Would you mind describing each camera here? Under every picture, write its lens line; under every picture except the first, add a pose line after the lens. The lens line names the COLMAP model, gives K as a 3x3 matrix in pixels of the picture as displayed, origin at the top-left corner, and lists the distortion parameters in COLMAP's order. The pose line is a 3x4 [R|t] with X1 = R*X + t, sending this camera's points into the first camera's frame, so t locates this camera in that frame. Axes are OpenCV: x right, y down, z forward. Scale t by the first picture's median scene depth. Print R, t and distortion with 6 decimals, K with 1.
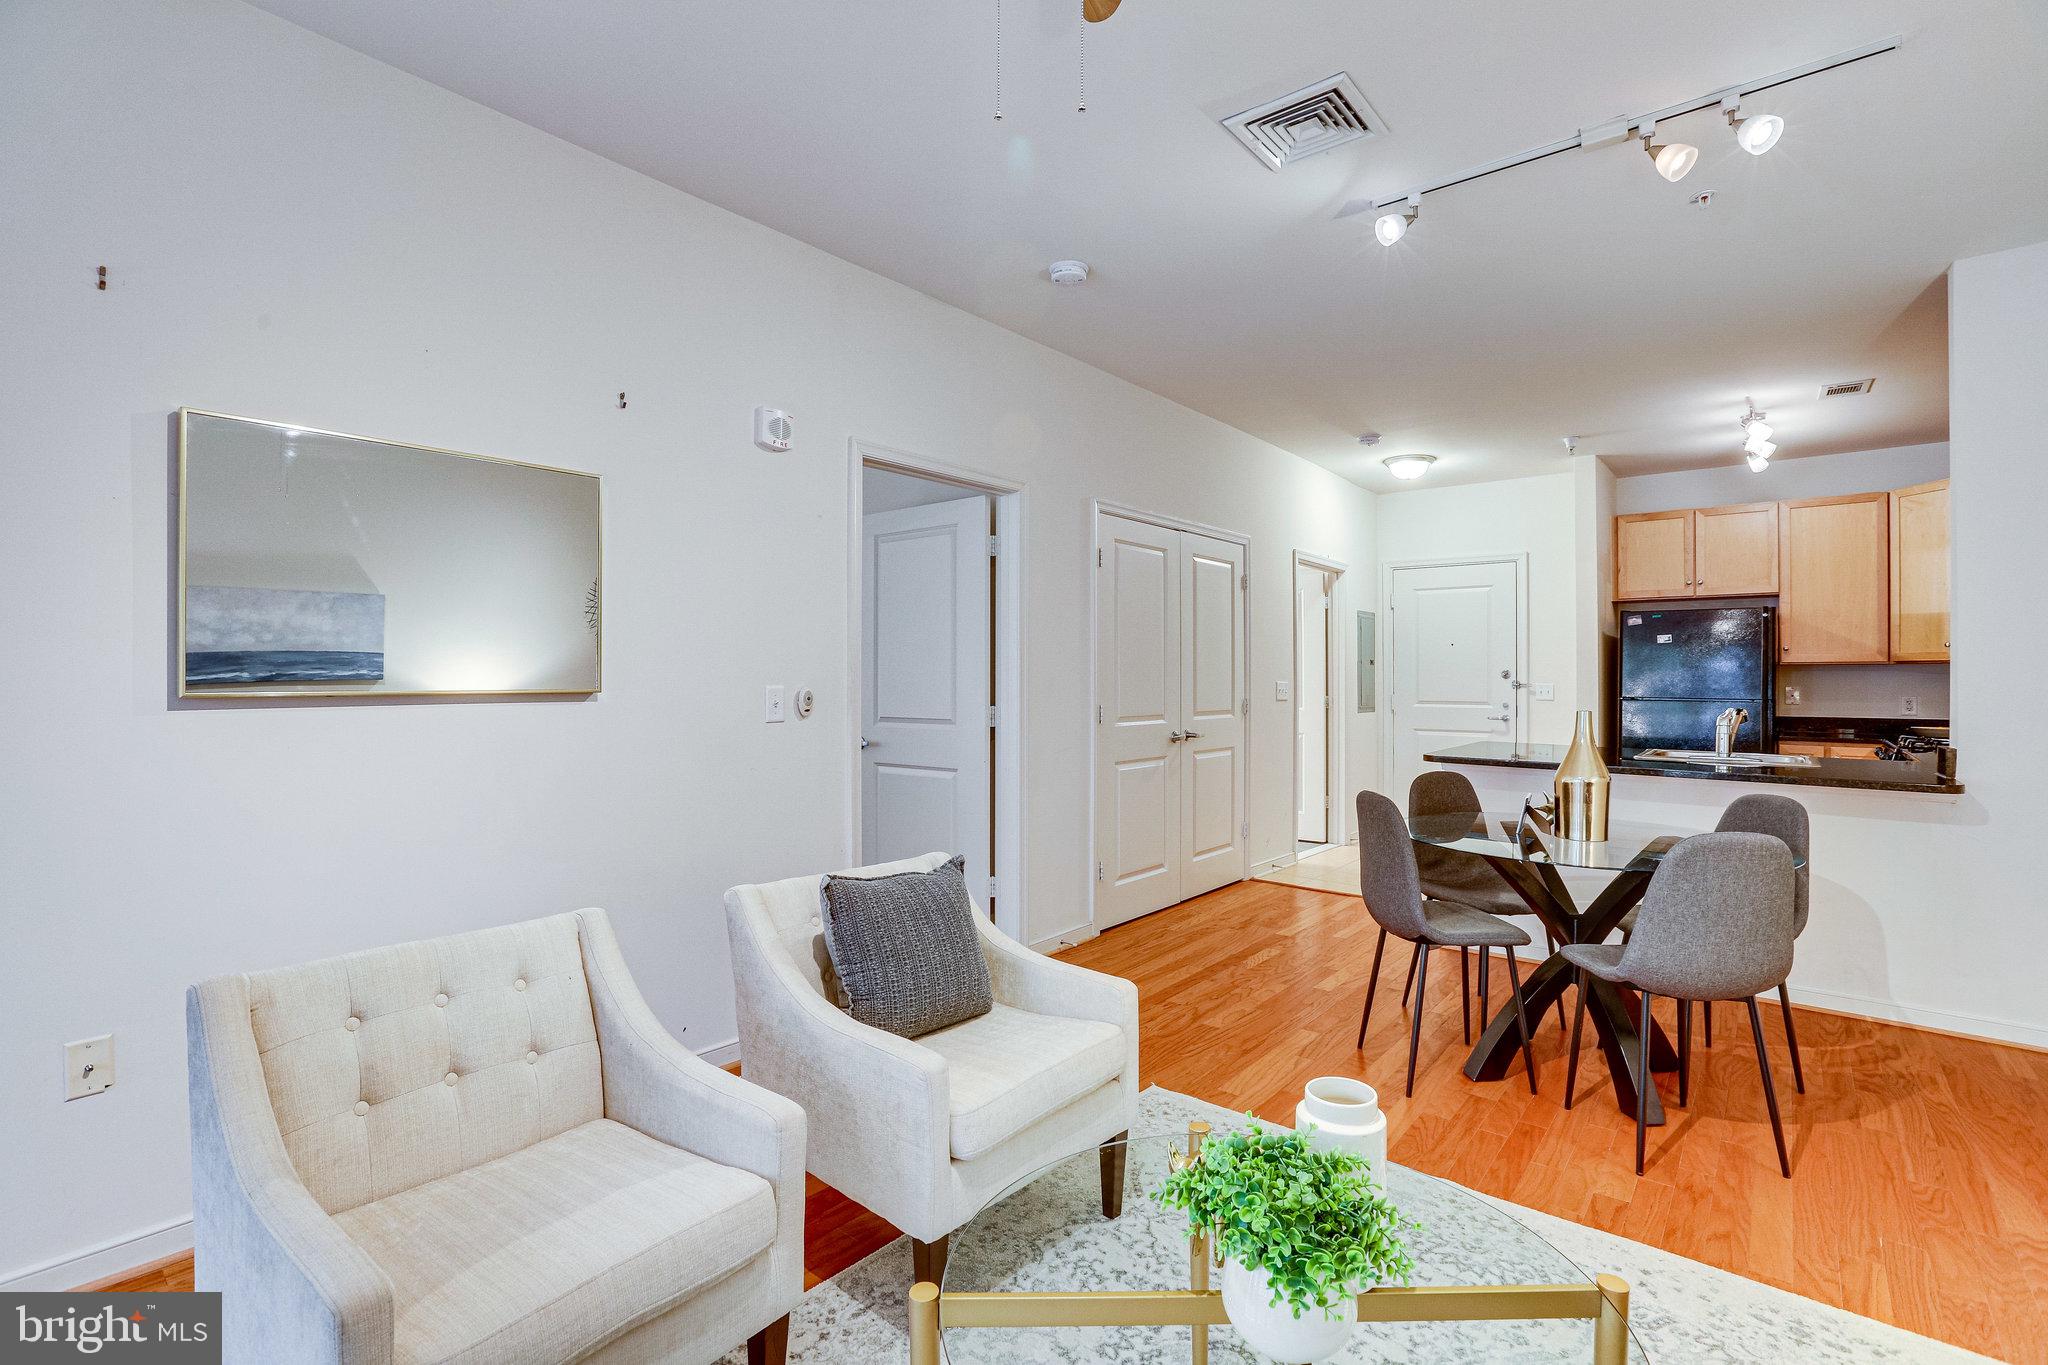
lens RADIAL K [[943.9, 0, 1029.8], [0, 943.9, 686.2], [0, 0, 1]] dist [-0.047918, 0.015453]
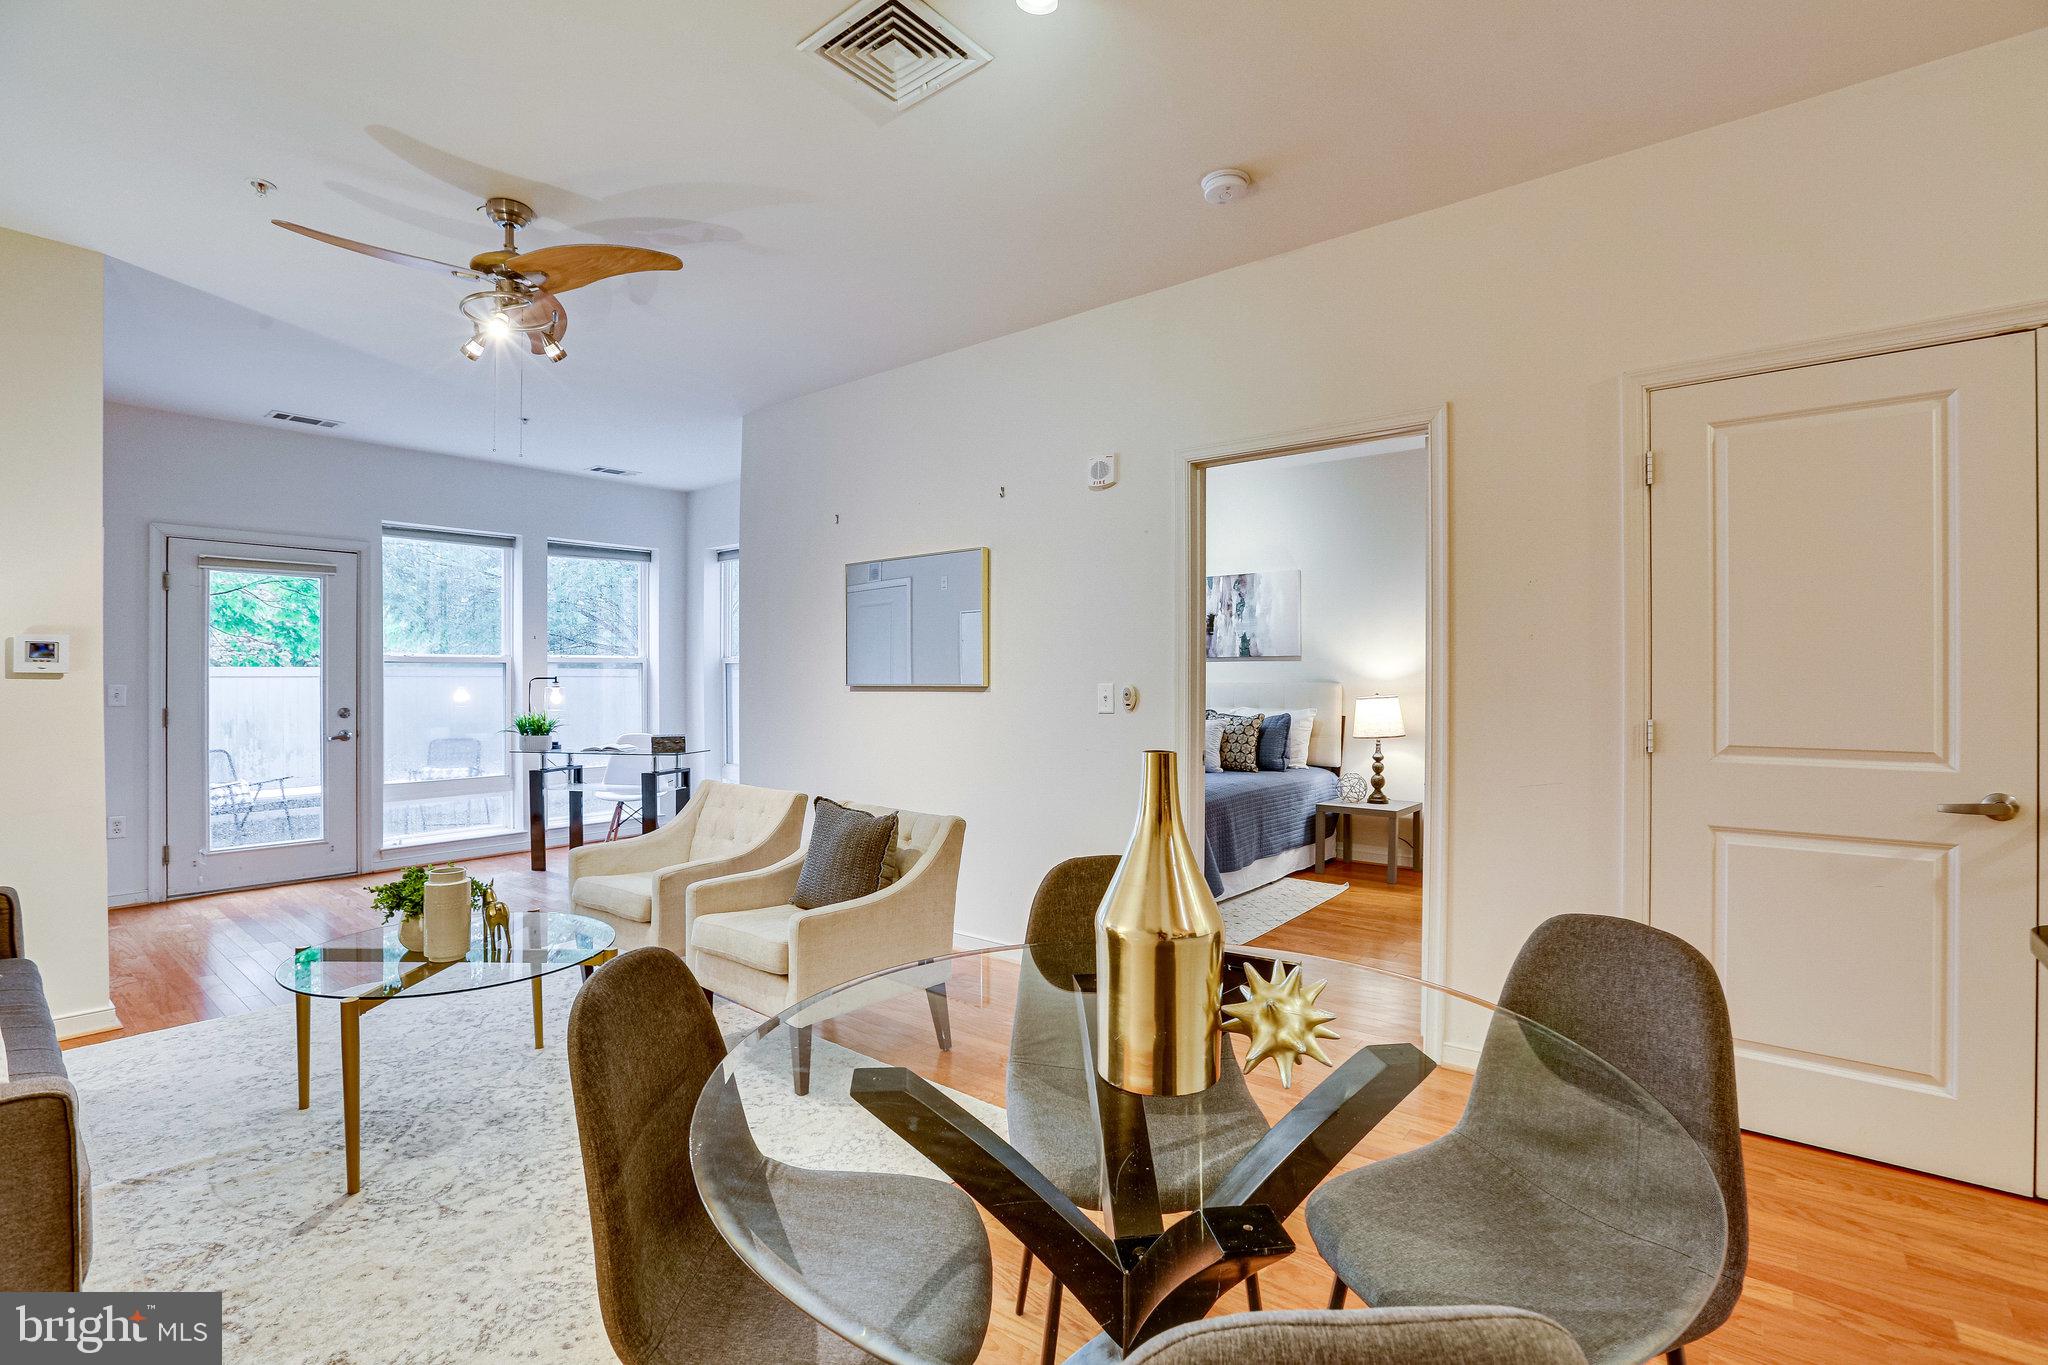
lens RADIAL K [[943.9, 0, 1025.9], [0, 943.9, 678.8], [0, 0, 1]] dist [-0.047918, 0.015453]
pose [[0.003376, -0.002629, -0.999991, 0.595820], [-0.008469, 0.999961, -0.002657, -0.001307], [0.999958, 0.008478, 0.003353, 0.560345]]
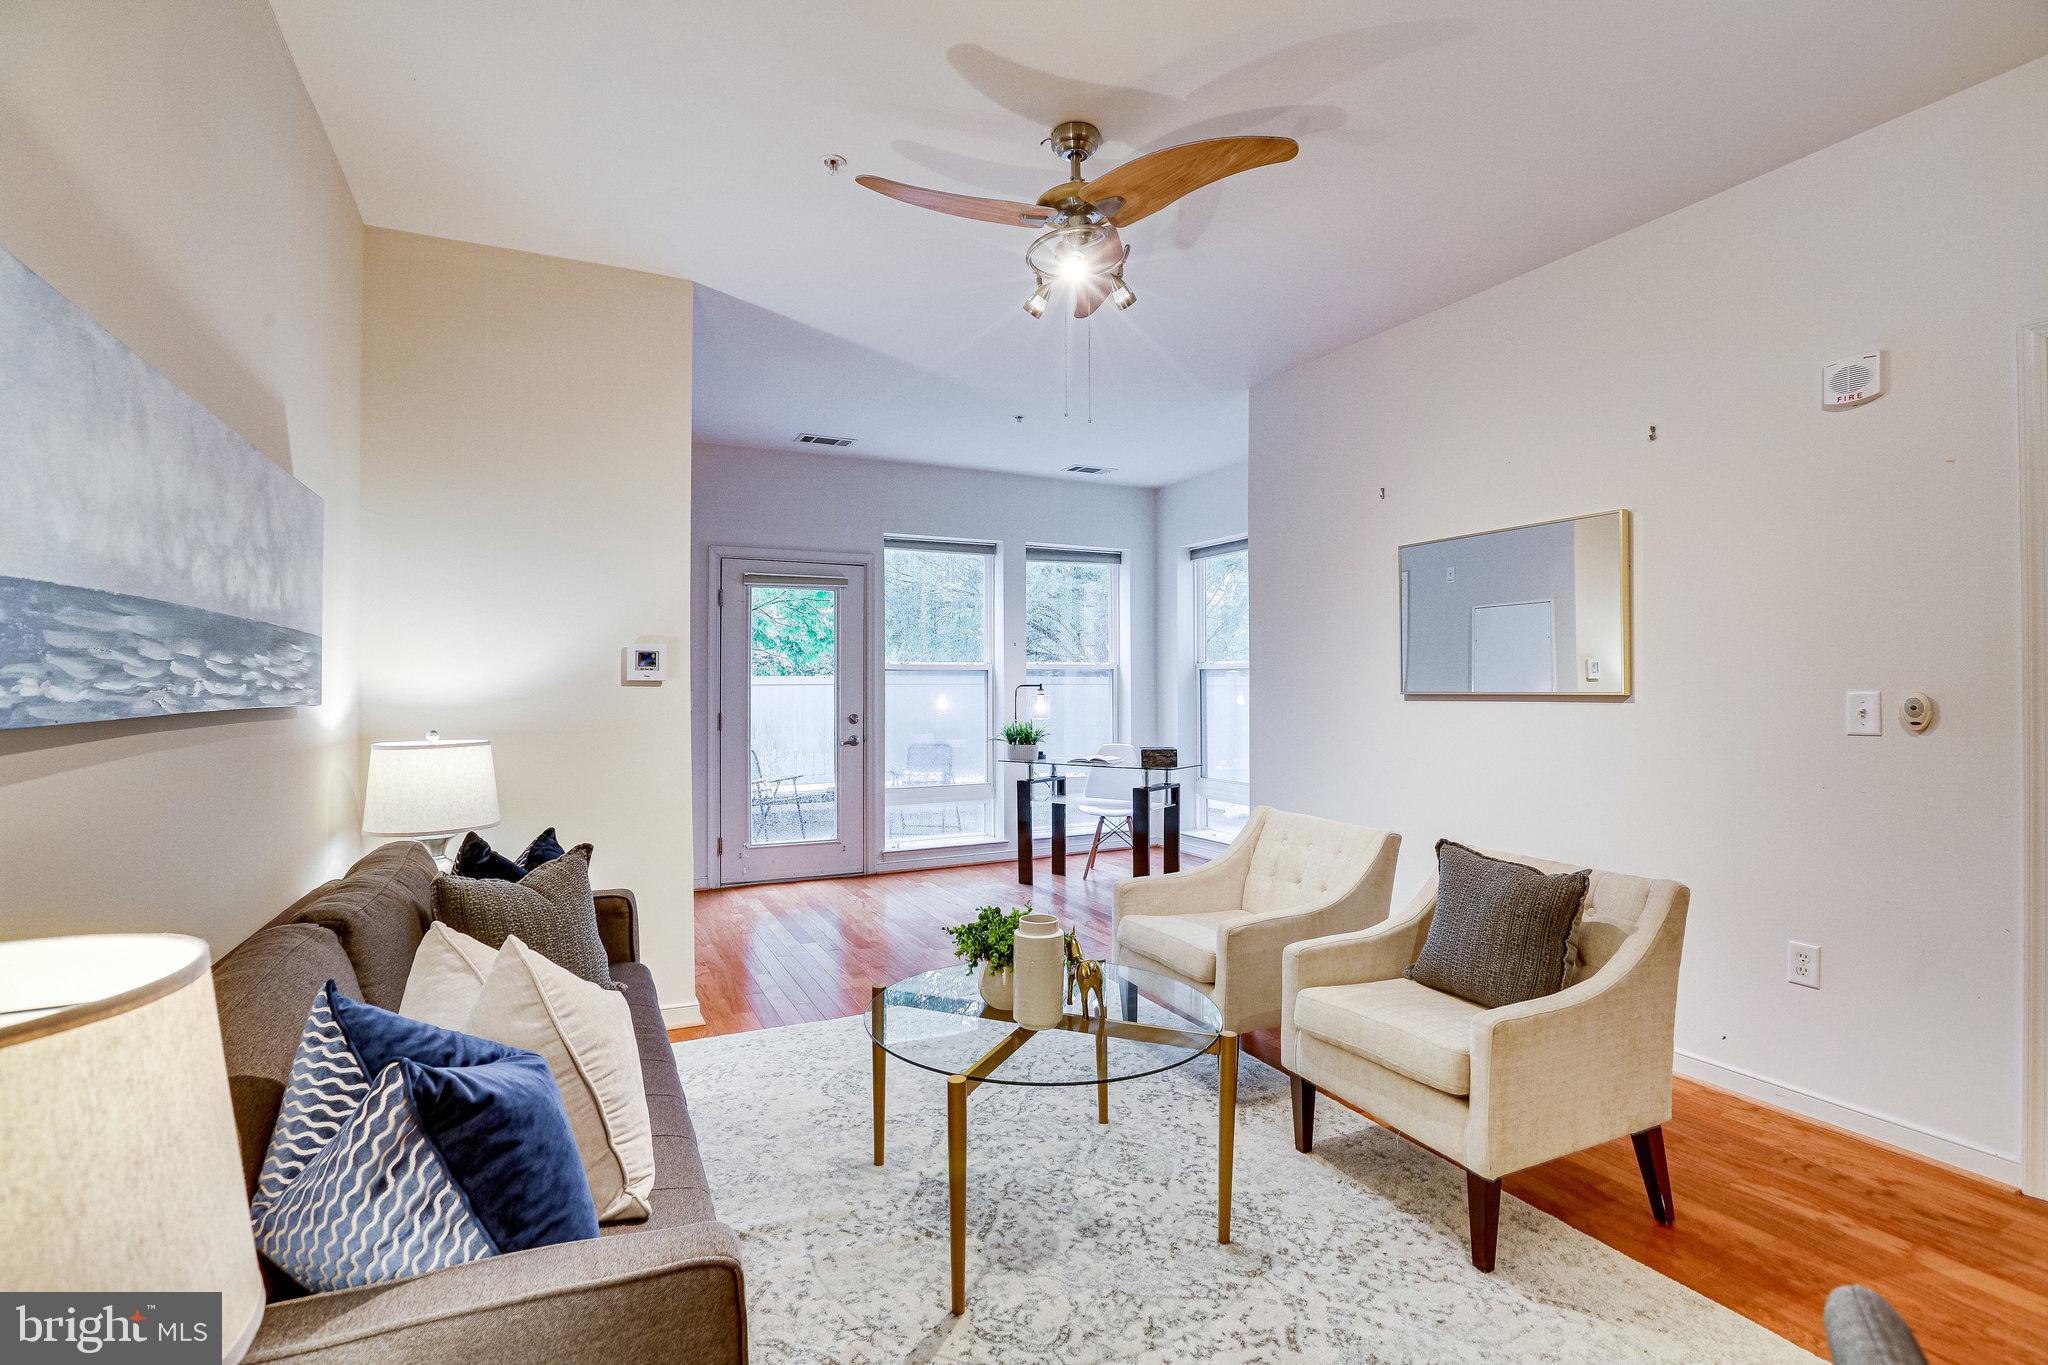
lens RADIAL K [[943.9, 0, 1014.3], [0, 943.9, 679.0], [0, 0, 1]] dist [-0.047918, 0.015453]
pose [[-0.408380, -0.010208, -0.912755, 0.478681], [-0.008530, 0.999936, -0.007366, 0.000443], [0.912772, 0.004778, -0.408441, 0.406681]]
